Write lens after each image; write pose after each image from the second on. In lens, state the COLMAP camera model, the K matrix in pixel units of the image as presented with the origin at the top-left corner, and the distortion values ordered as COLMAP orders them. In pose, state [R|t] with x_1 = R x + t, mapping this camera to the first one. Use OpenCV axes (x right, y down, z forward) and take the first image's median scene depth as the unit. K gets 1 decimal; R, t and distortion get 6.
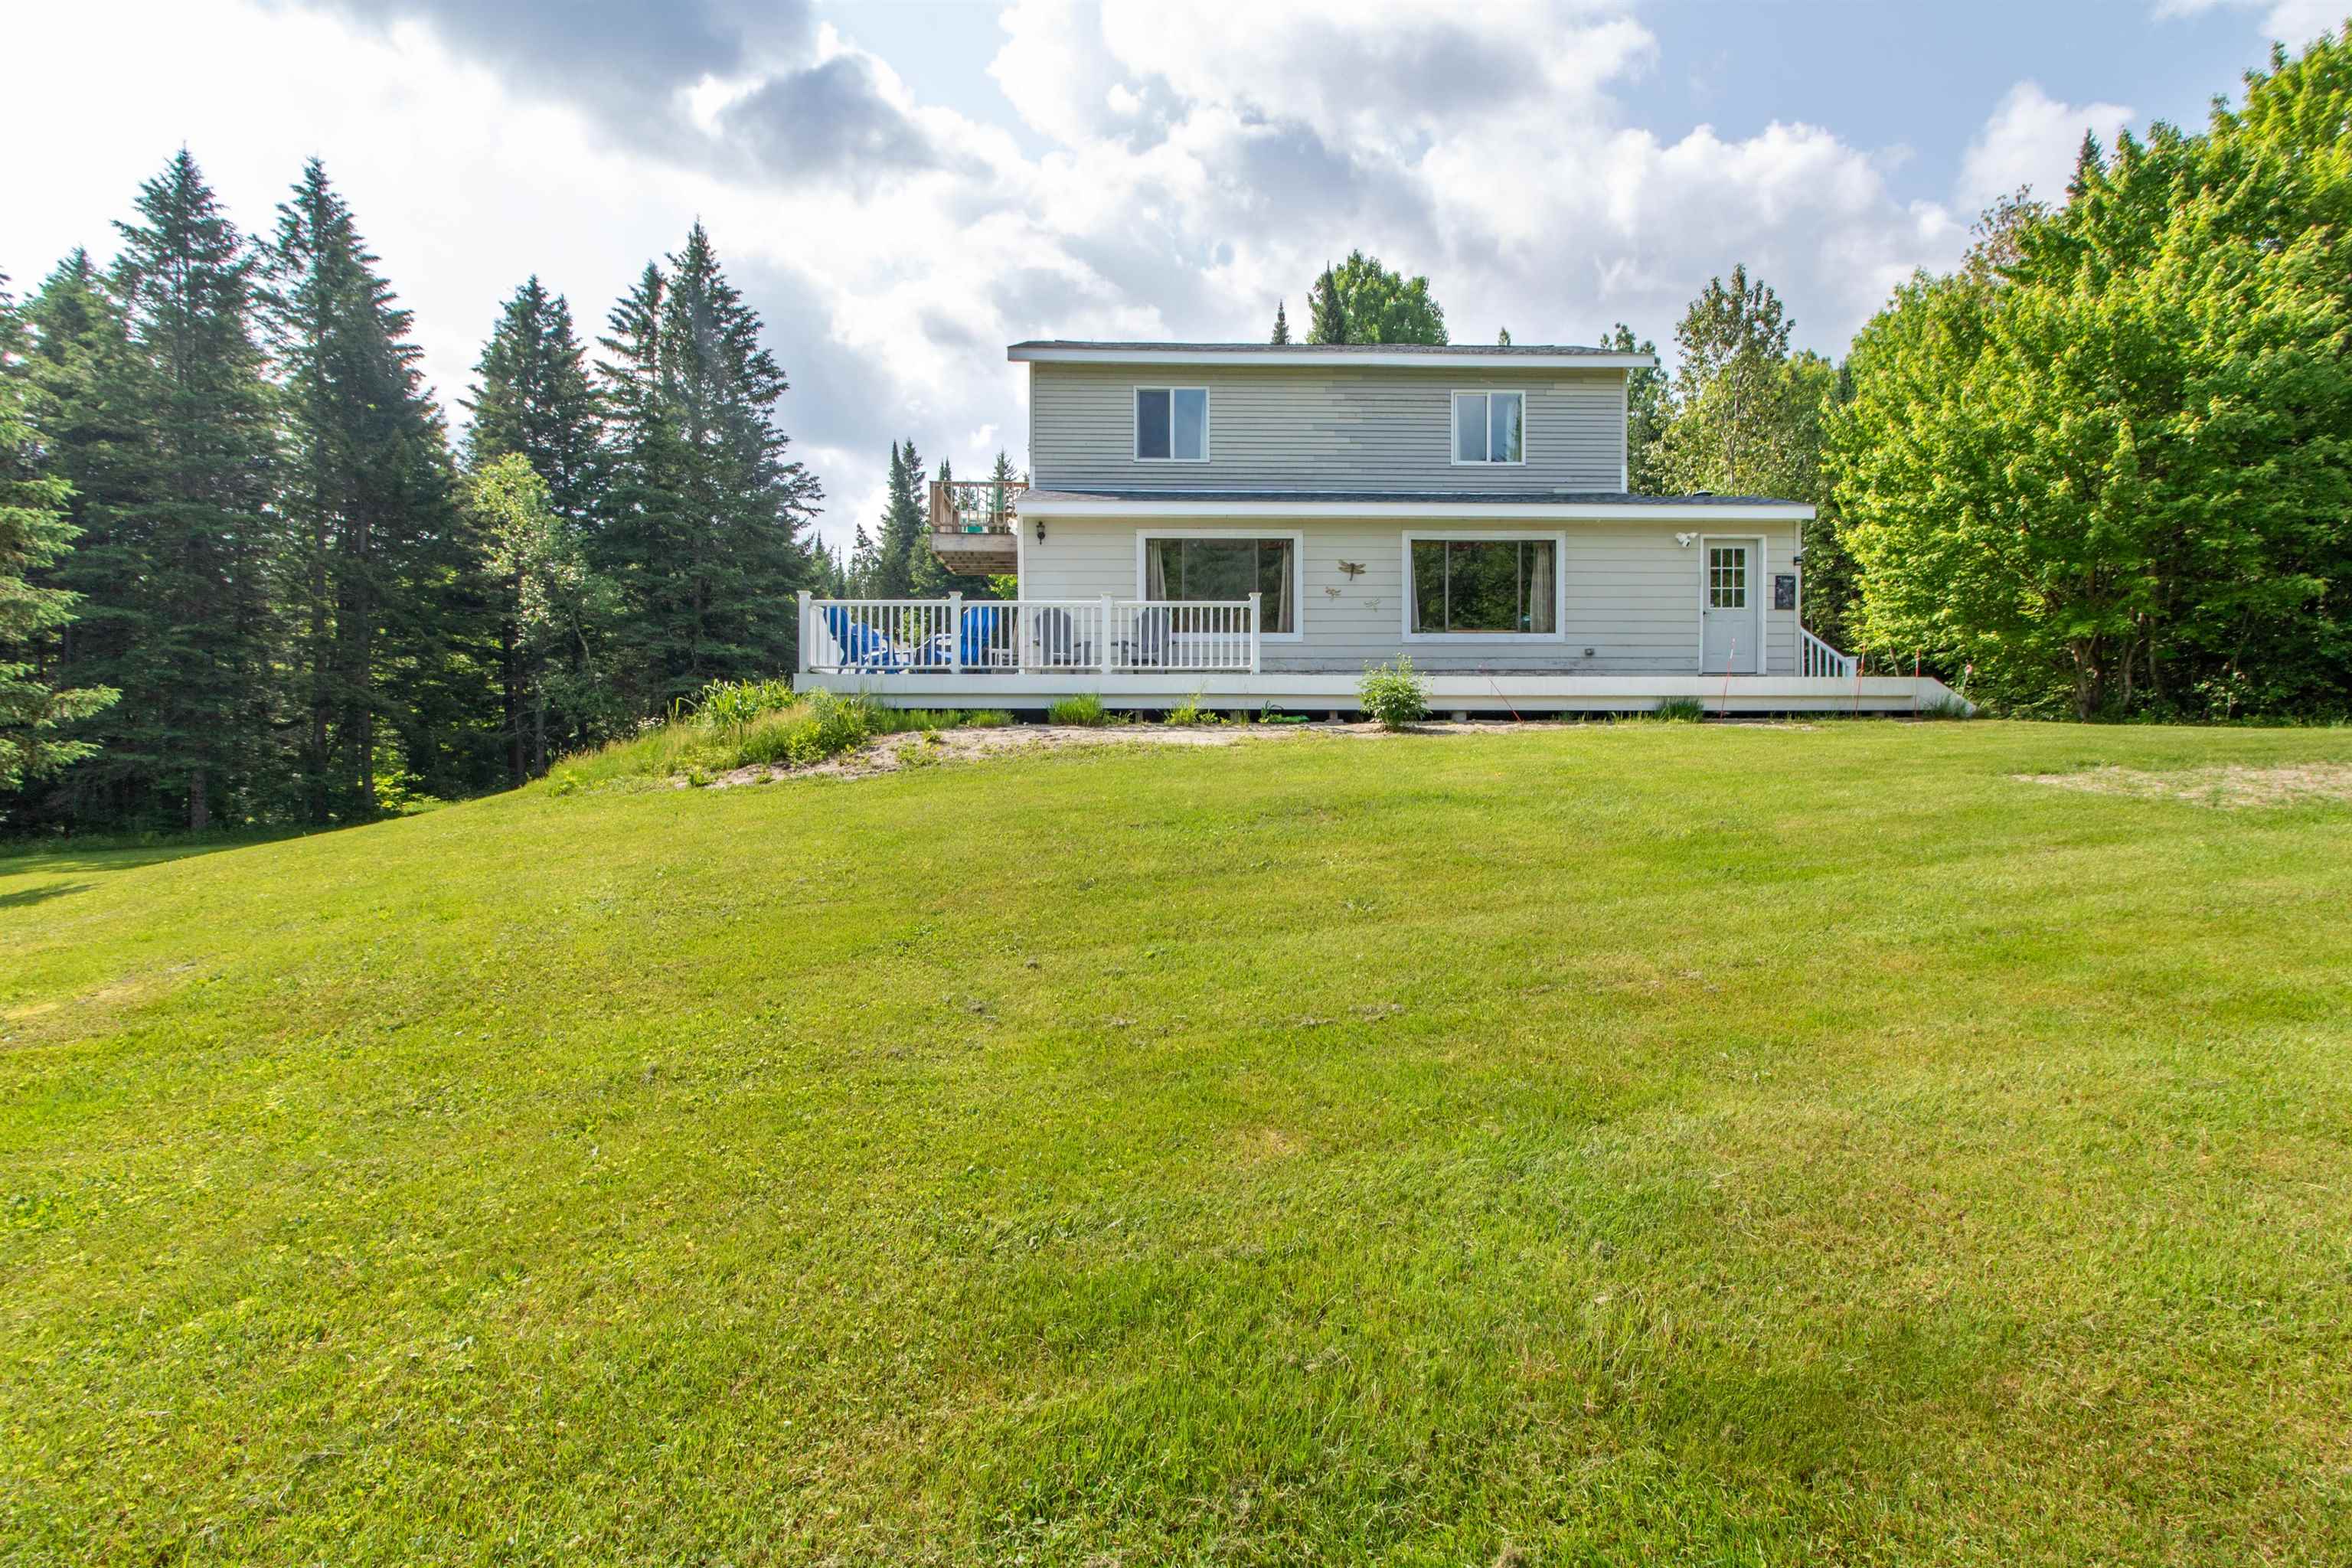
lens RADIAL K [[1079.3, 0, 1176.2], [0, 1079.3, 778.4], [0, 0, 1]] dist [-0.002195, 0.000232]
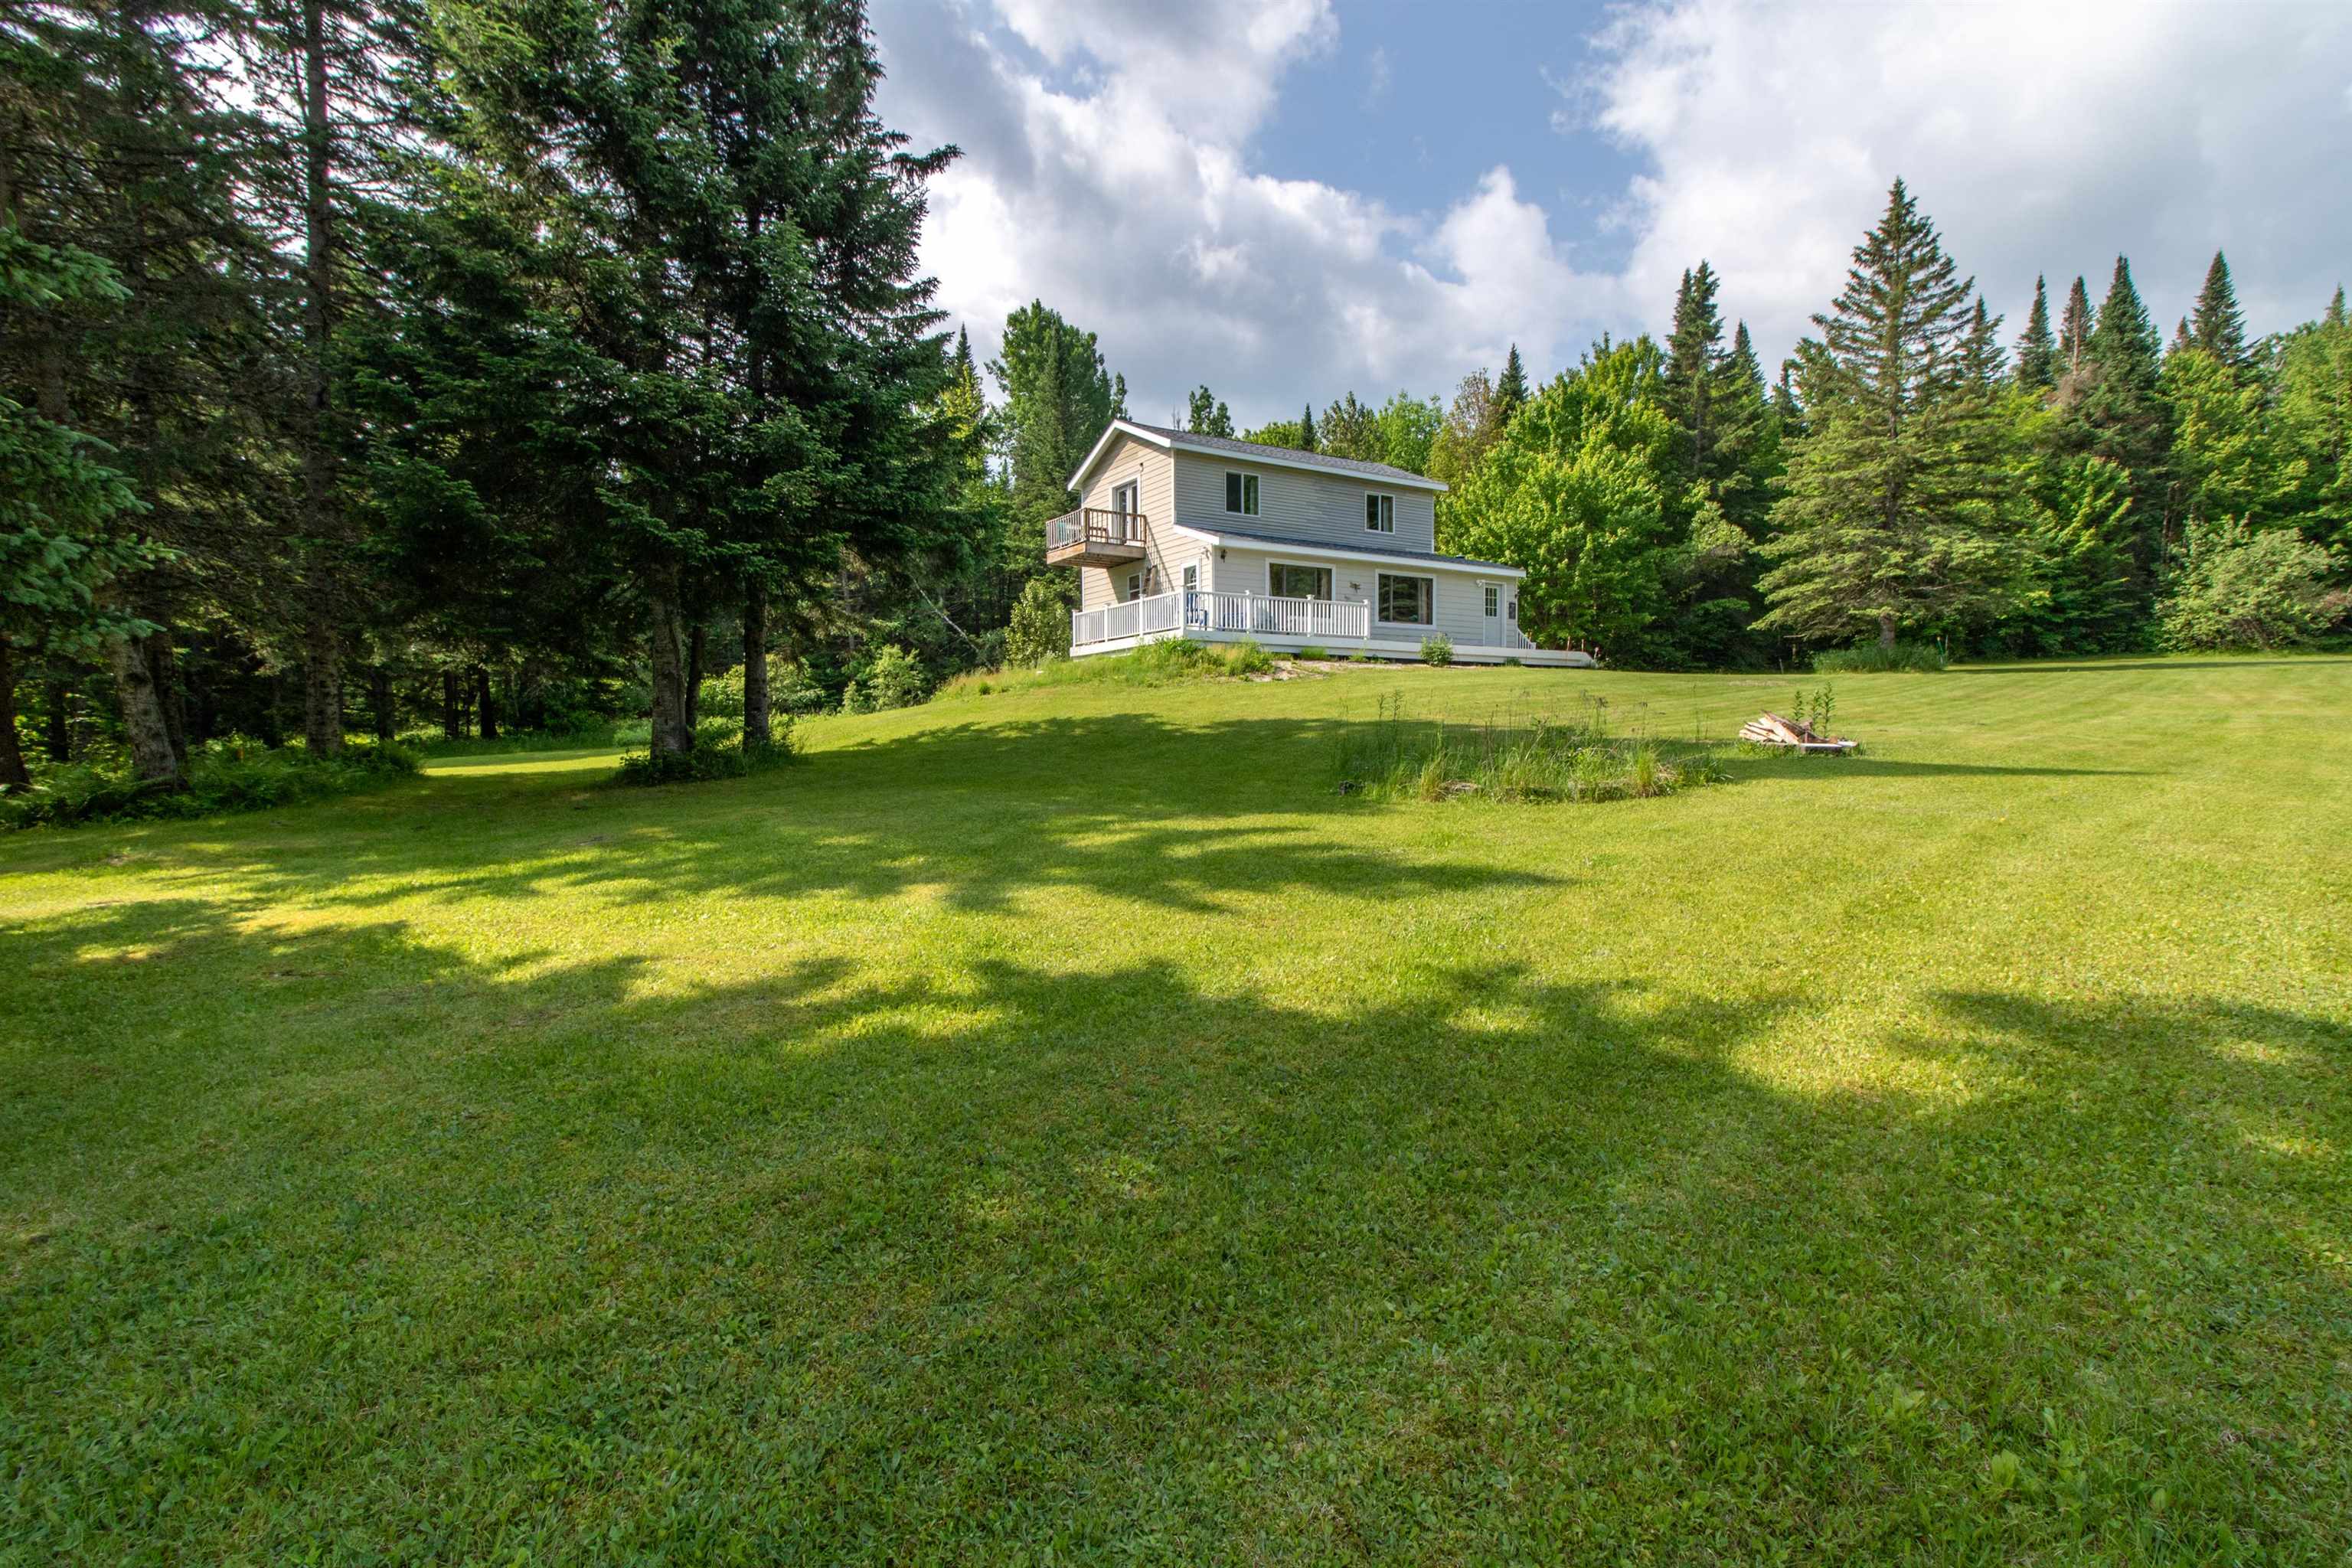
lens RADIAL K [[1076.9, 0, 1177.8], [0, 1076.9, 769.7], [0, 0, 1]] dist [0.000664, 0.000239]
pose [[0.864102, -0.021268, 0.502868, -0.978683], [0.013569, 0.999728, 0.018966, 0.082459], [-0.503134, -0.009565, 0.864155, -0.454796]]
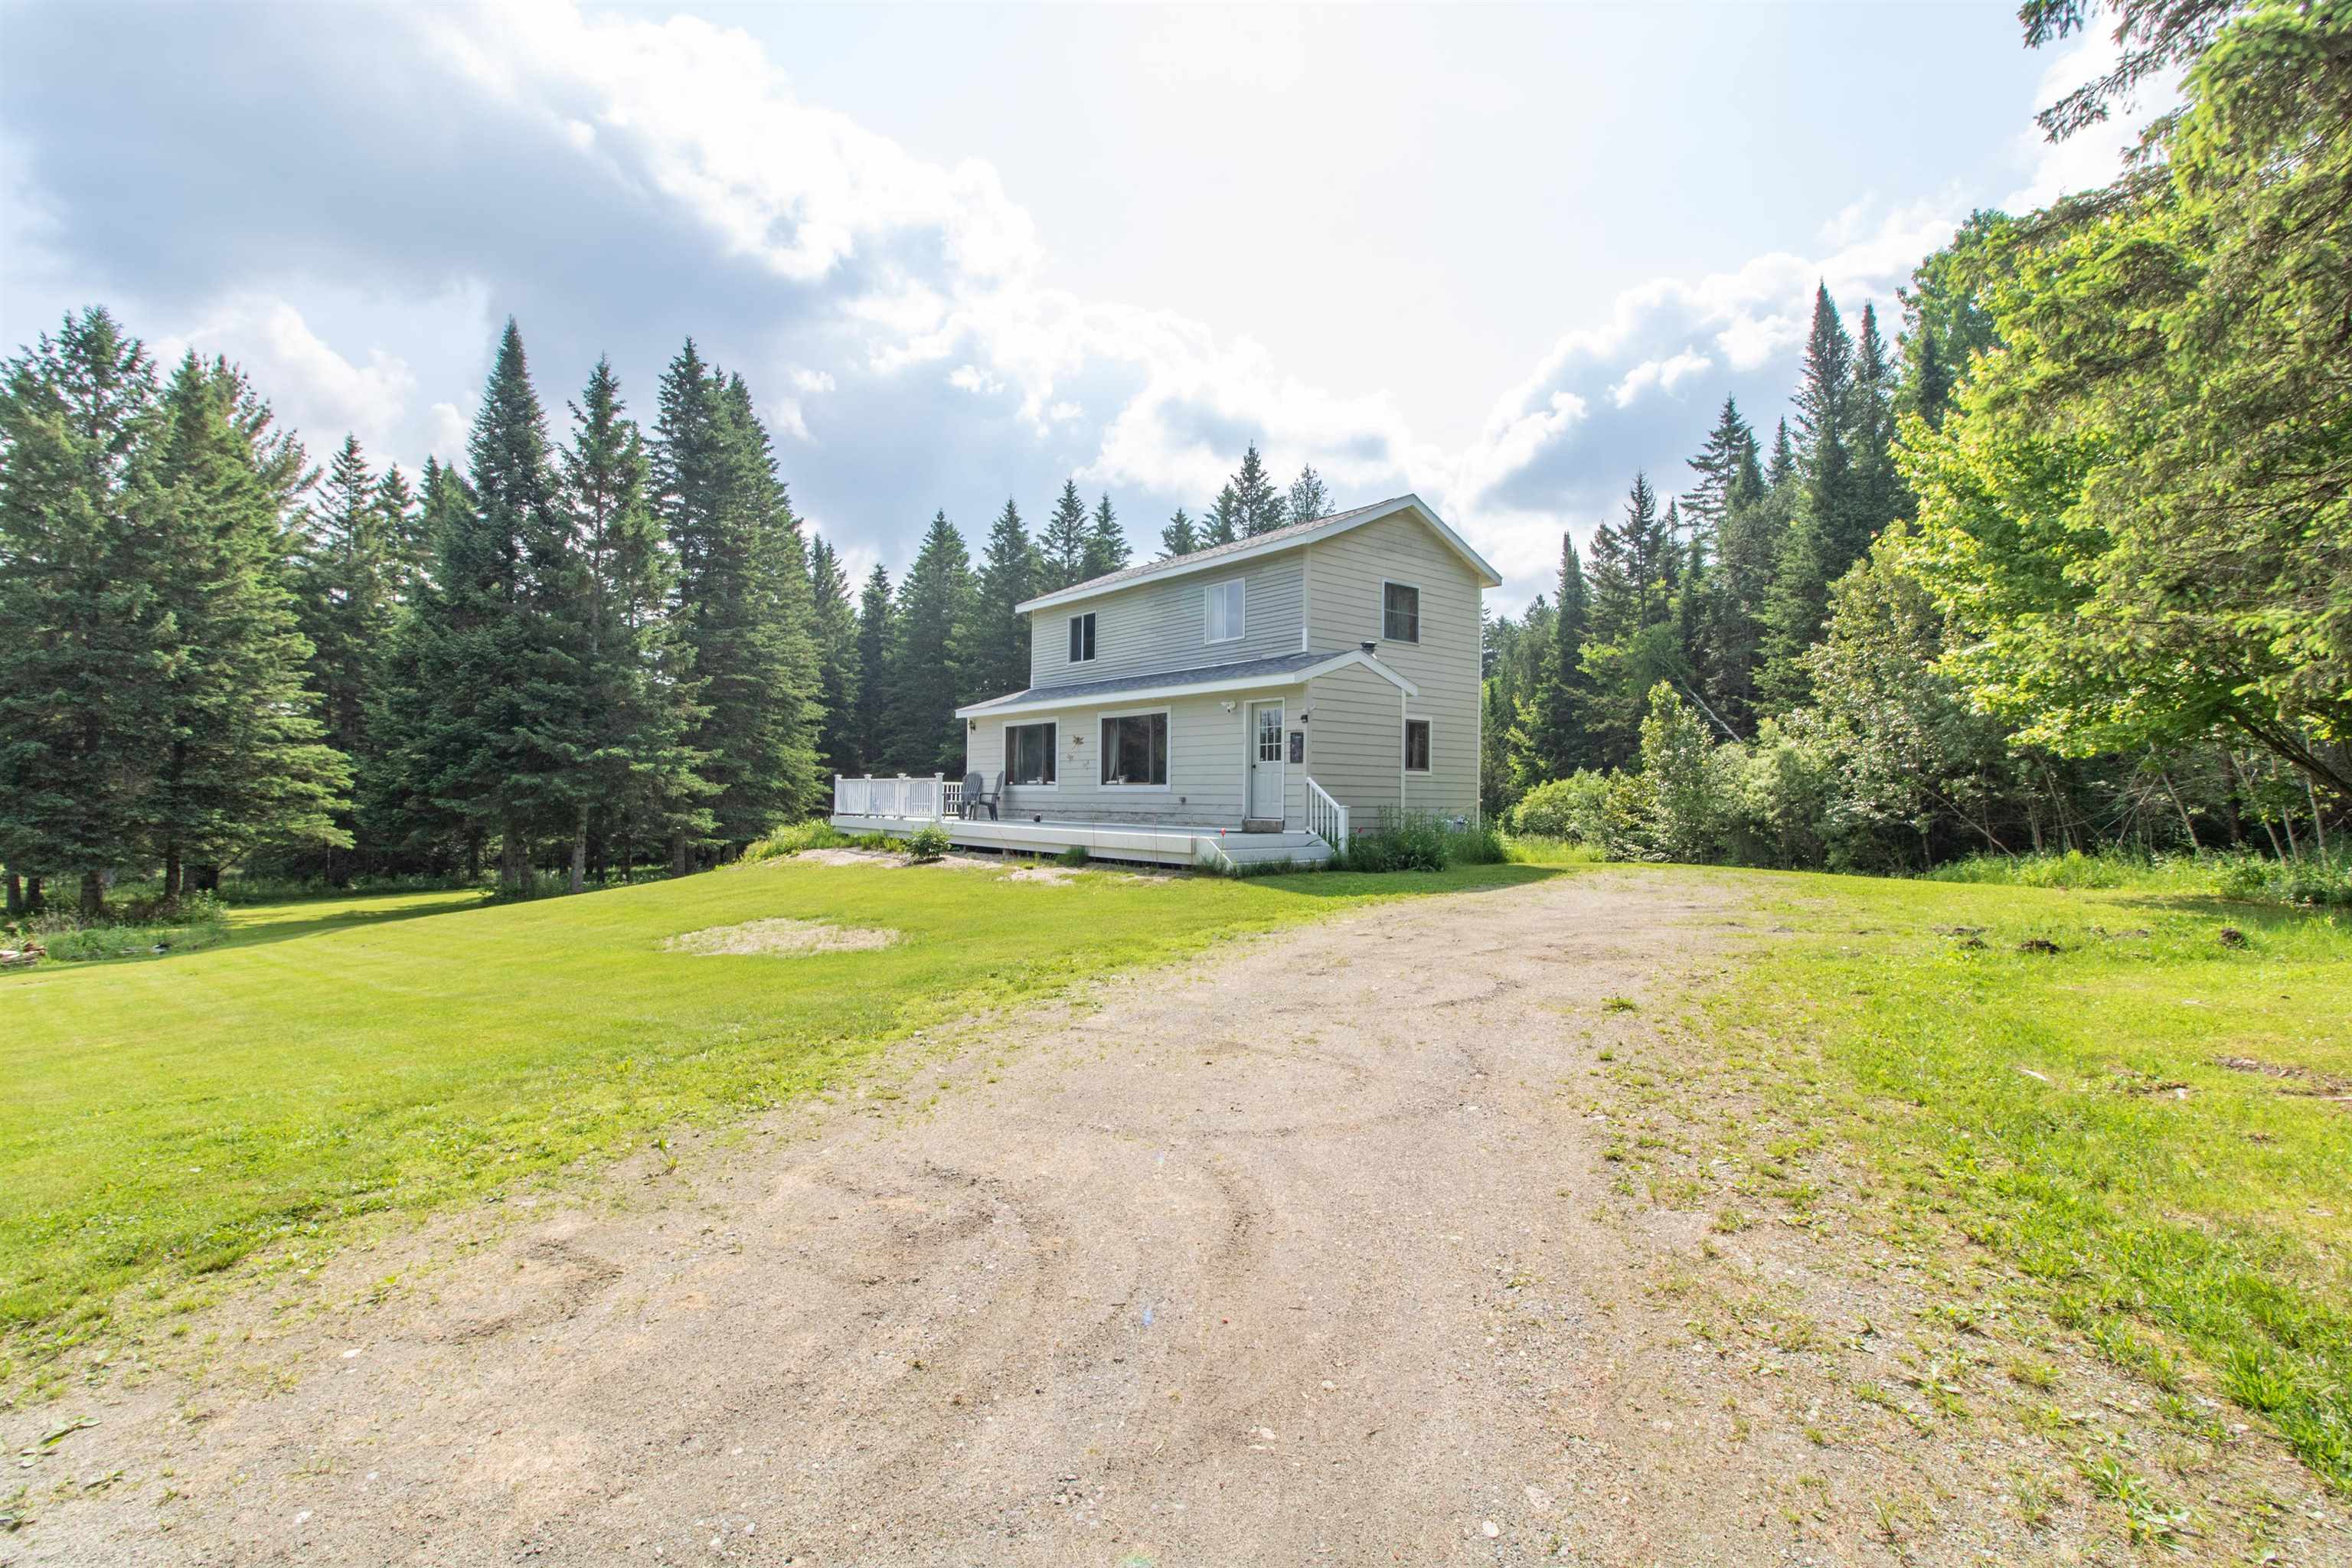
lens RADIAL K [[1076.9, 0, 1177.8], [0, 1076.9, 769.7], [0, 0, 1]] dist [0.000664, 0.000239]
pose [[0.612182, -0.012309, -0.790621, 1.249722], [-0.028989, 0.998857, -0.037997, -0.094852], [0.790185, 0.046180, 0.611126, 0.205758]]
